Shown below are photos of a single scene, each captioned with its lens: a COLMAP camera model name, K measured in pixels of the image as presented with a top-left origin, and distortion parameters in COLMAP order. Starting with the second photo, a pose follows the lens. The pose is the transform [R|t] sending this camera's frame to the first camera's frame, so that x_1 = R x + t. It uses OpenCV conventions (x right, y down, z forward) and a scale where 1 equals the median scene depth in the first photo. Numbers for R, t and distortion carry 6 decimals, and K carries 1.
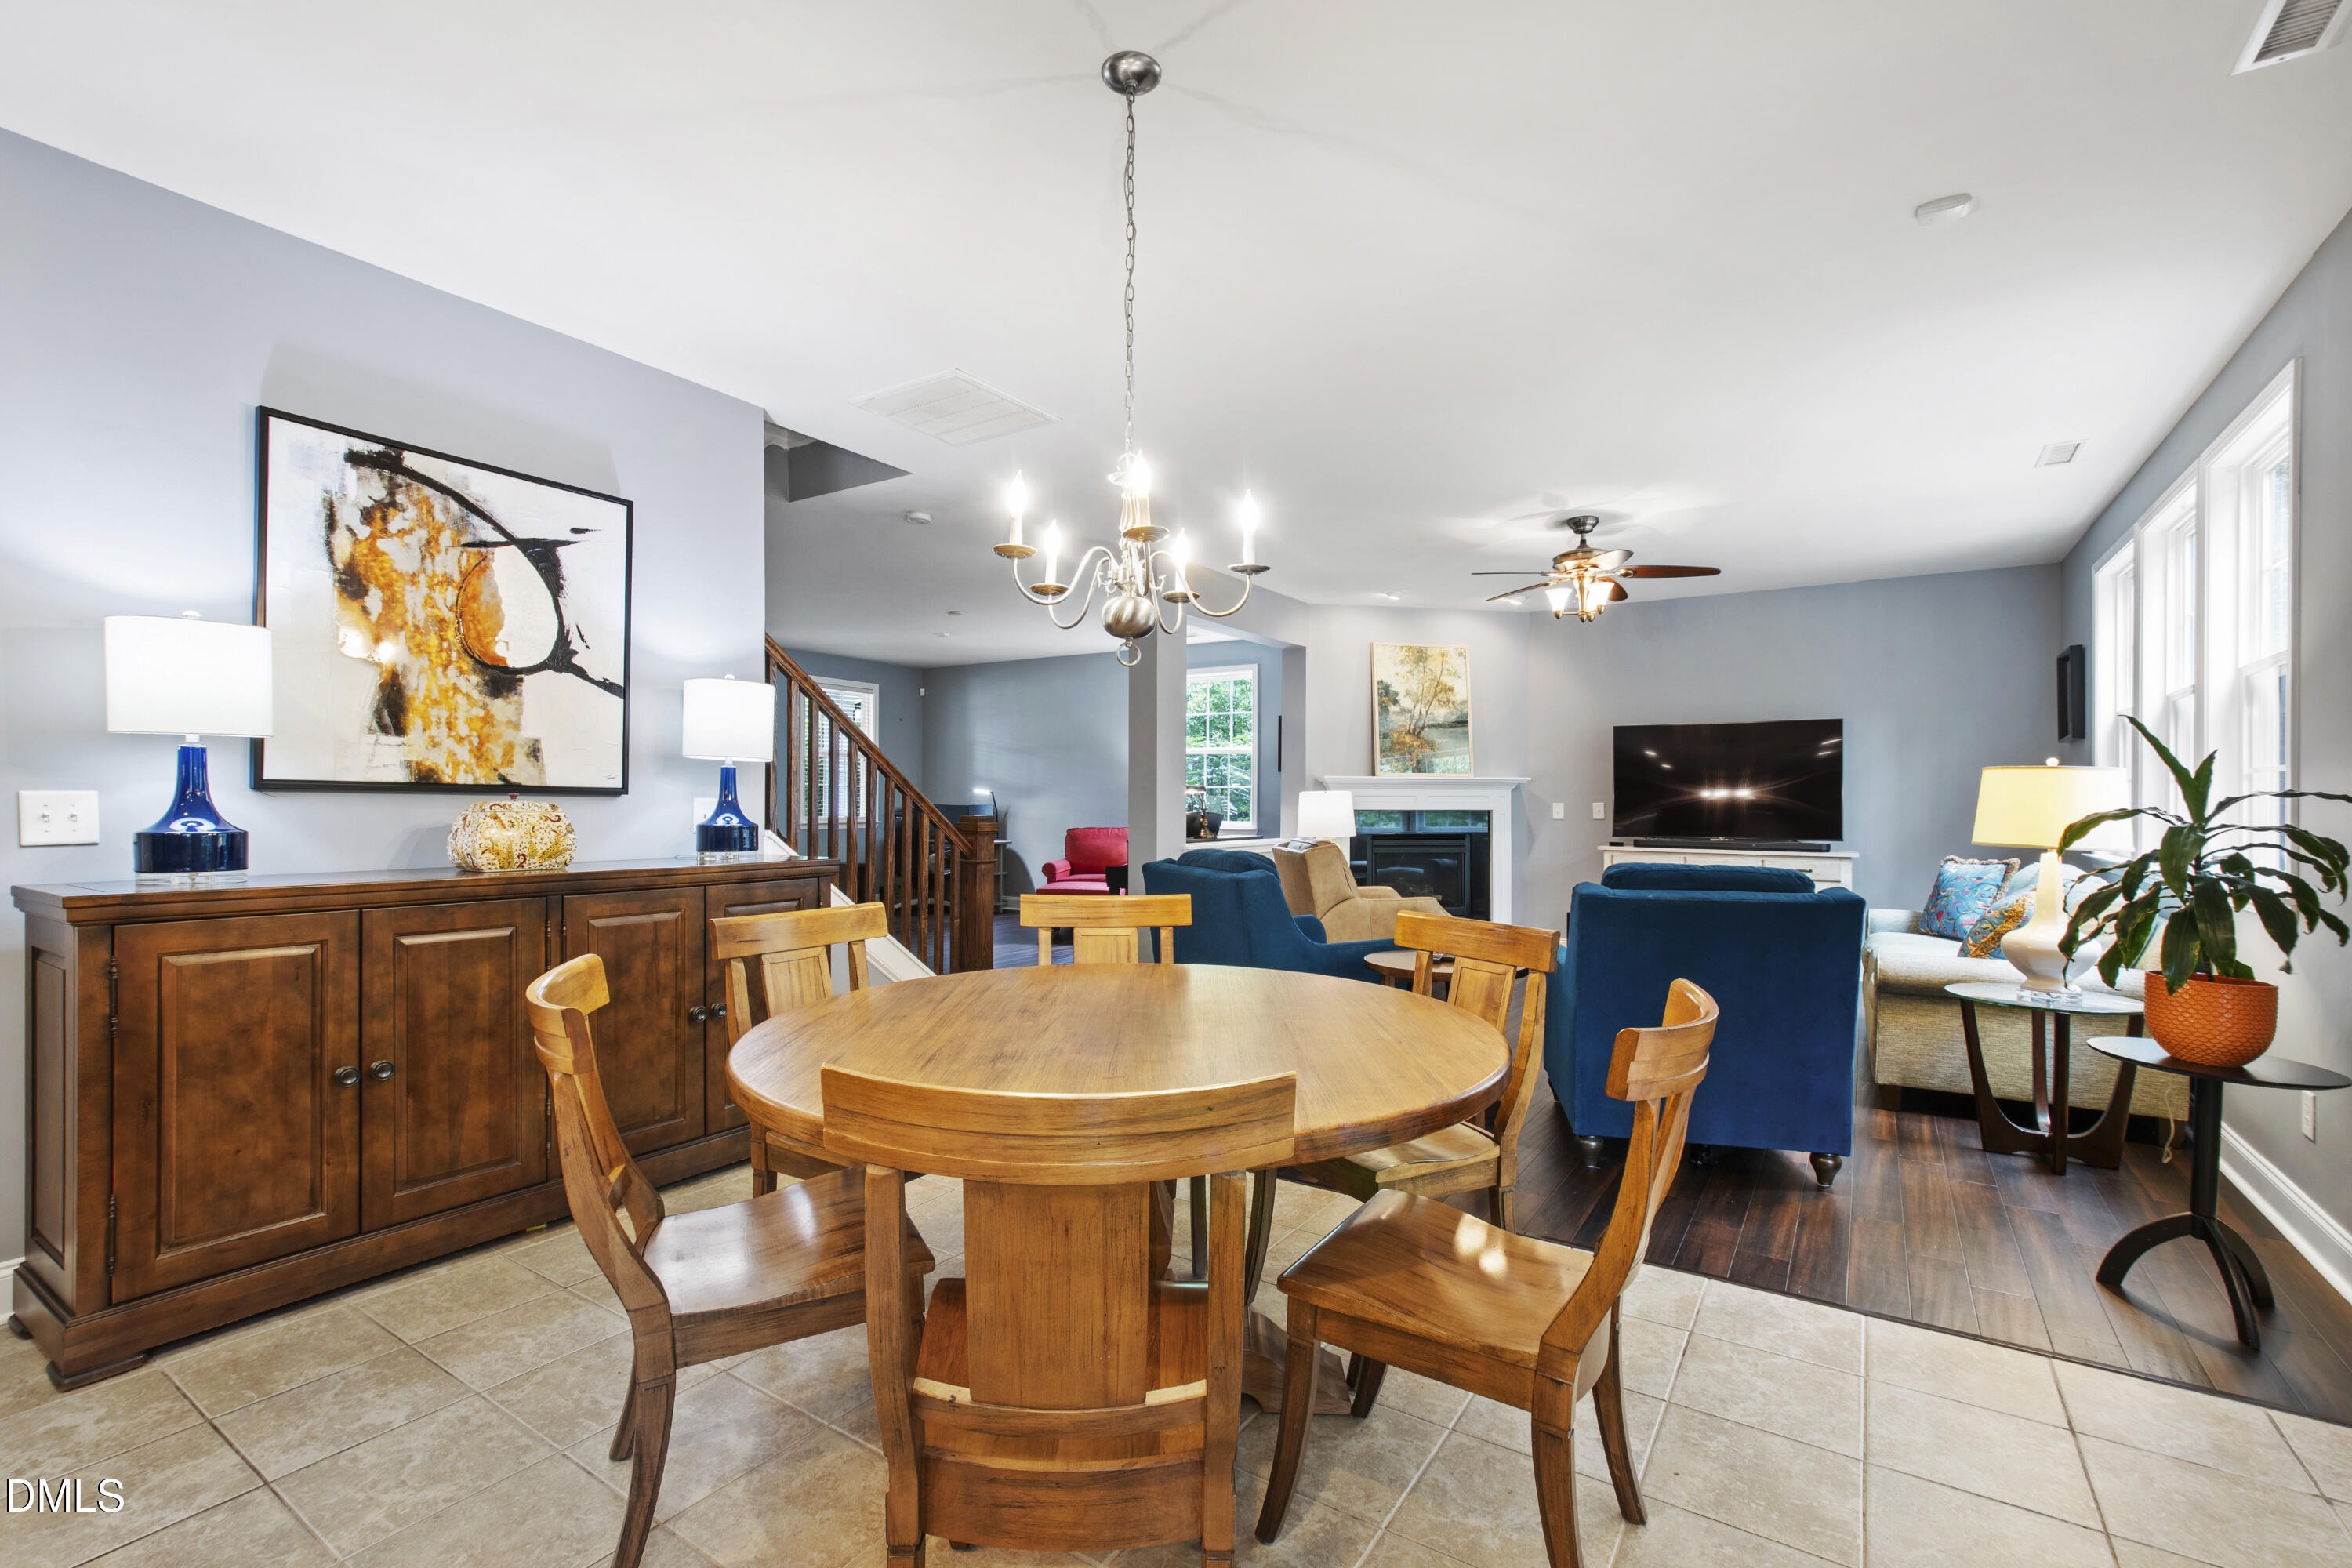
lens RADIAL K [[1037.6, 0, 1173.8], [0, 1037.6, 794.7], [0, 0, 1]] dist [-0.003660, 0.001600]
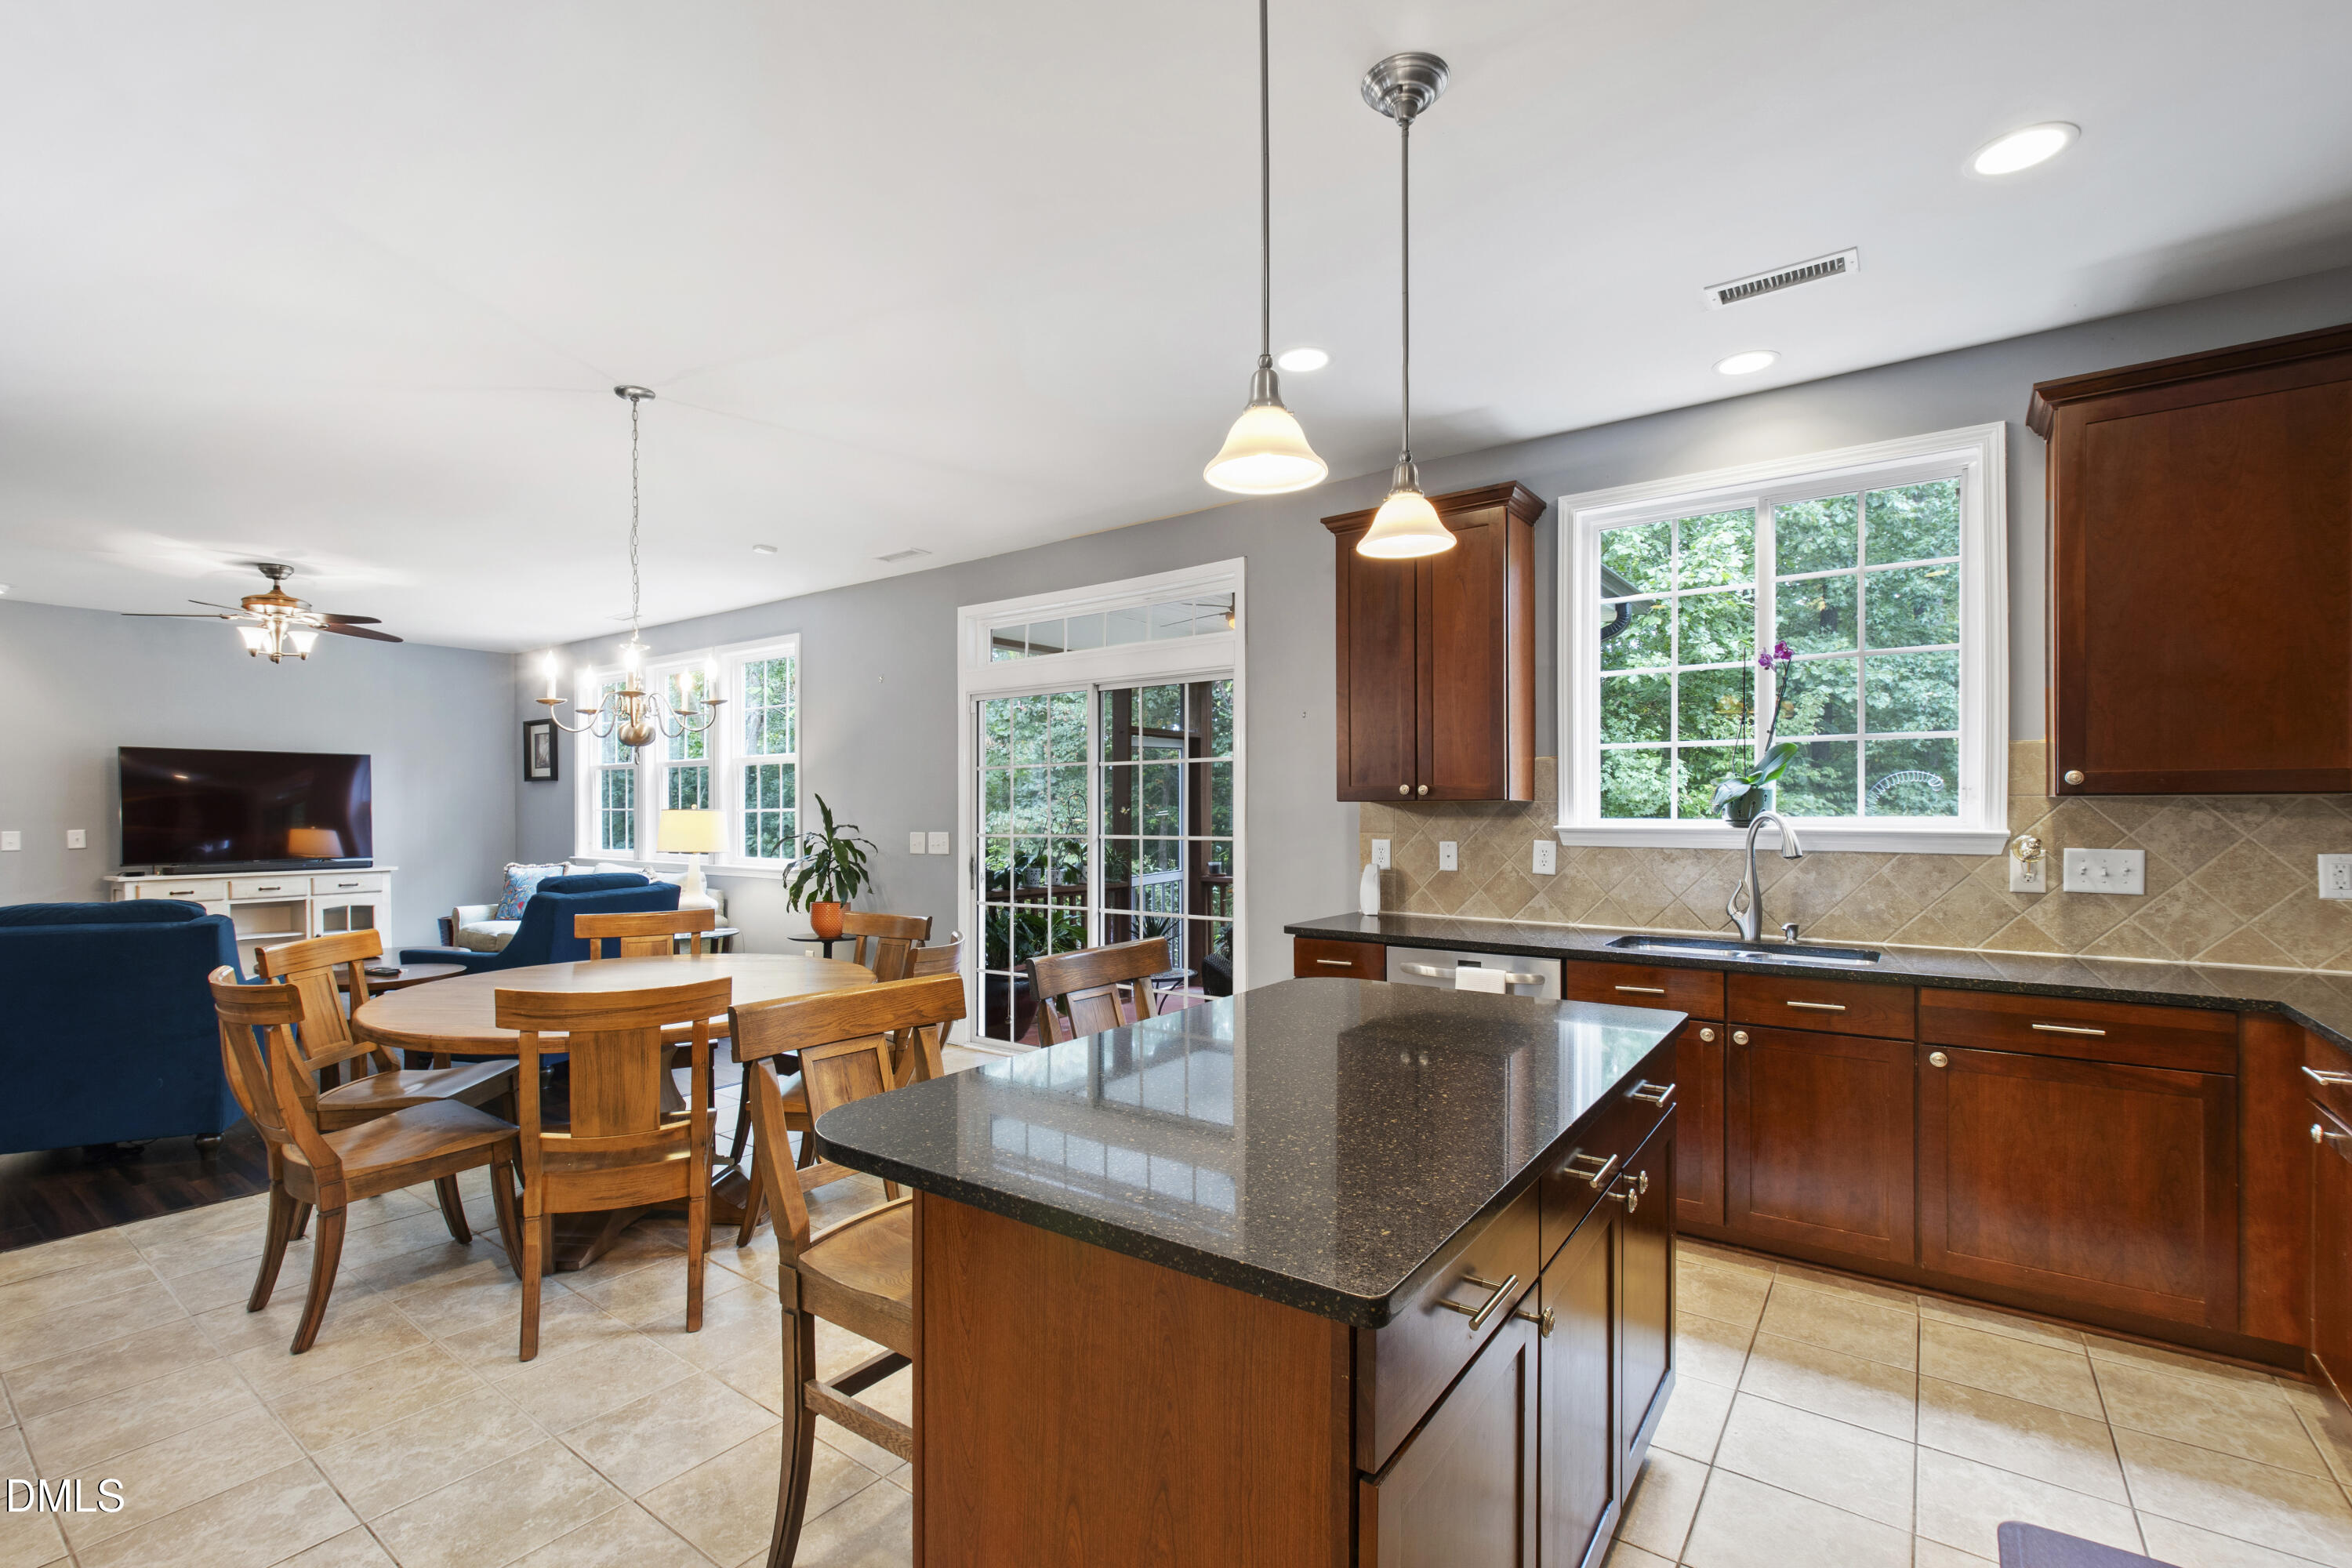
lens RADIAL K [[1037.6, 0, 1167.2], [0, 1037.6, 799.8], [0, 0, 1]] dist [-0.003660, 0.001600]
pose [[0.048549, 0.000923, 0.998820, -0.618743], [-0.004427, 0.999990, -0.000709, -0.029852], [-0.998811, -0.004387, 0.048552, 0.036929]]
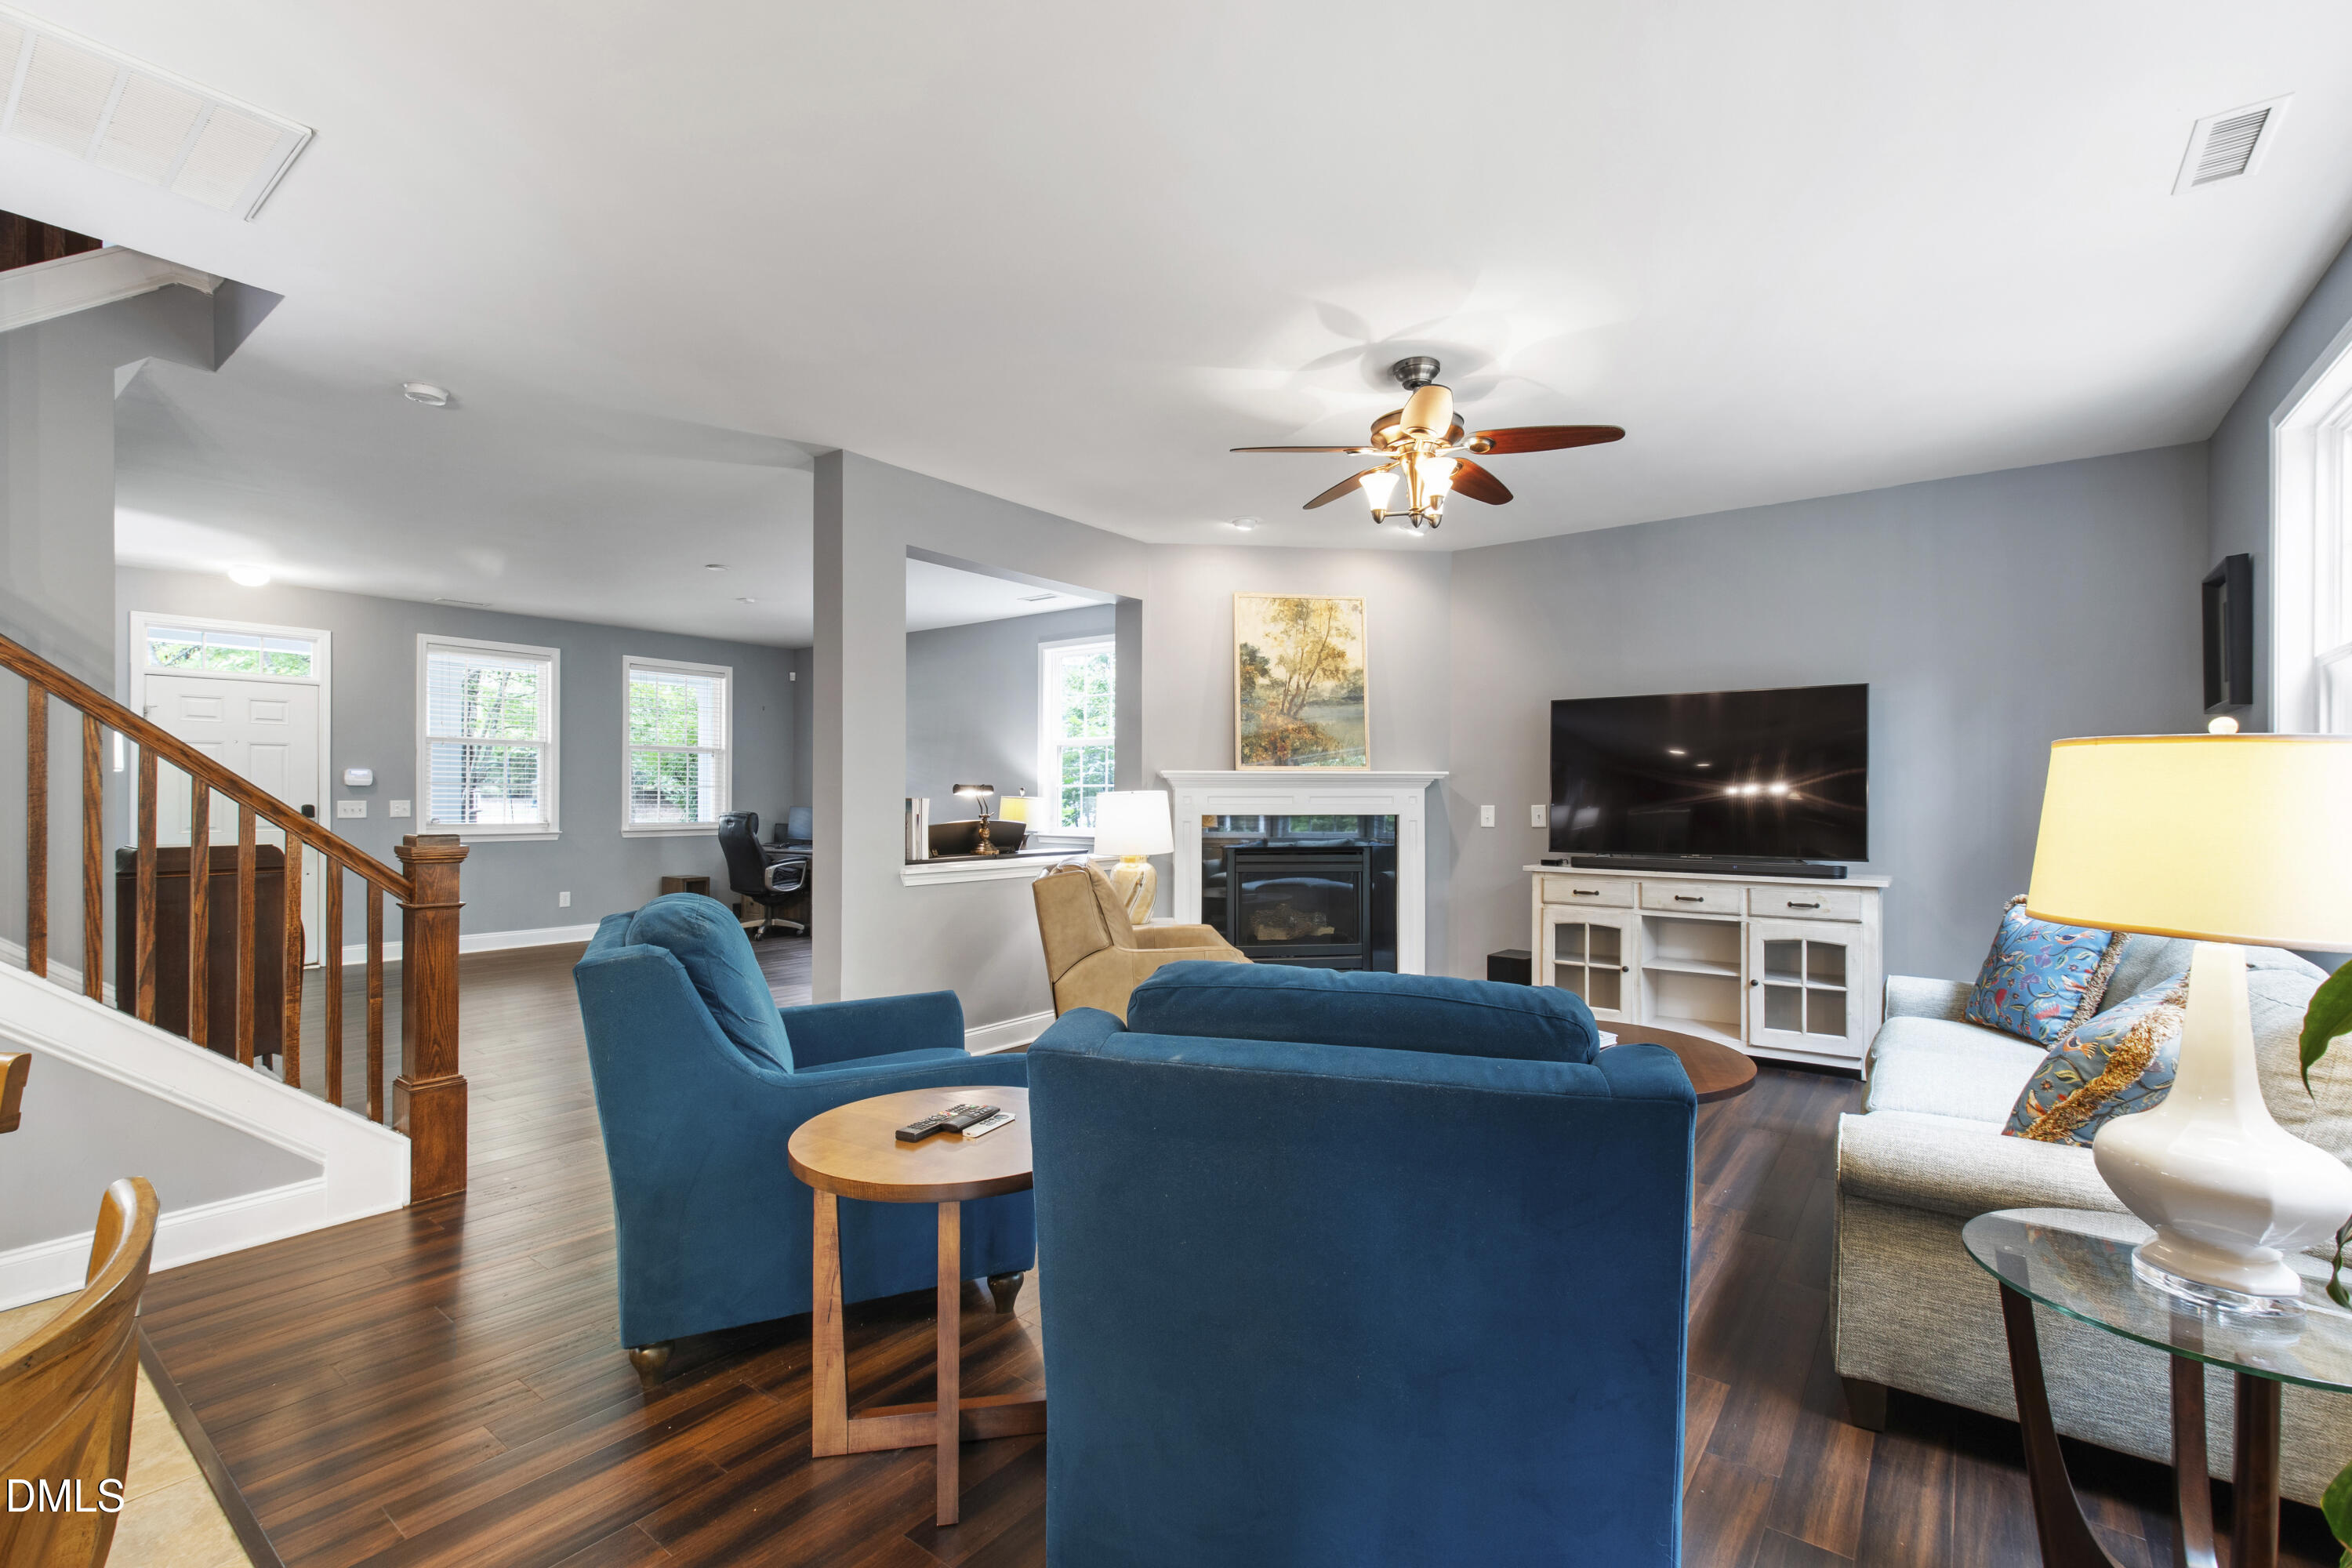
lens RADIAL K [[1037.6, 0, 1174.8], [0, 1037.6, 800.7], [0, 0, 1]] dist [-0.003660, 0.001600]
pose [[0.997858, -0.003519, -0.065320, 0.286658], [0.004090, 0.999955, 0.008602, -0.003672], [0.065287, -0.008851, 0.997827, 0.351903]]
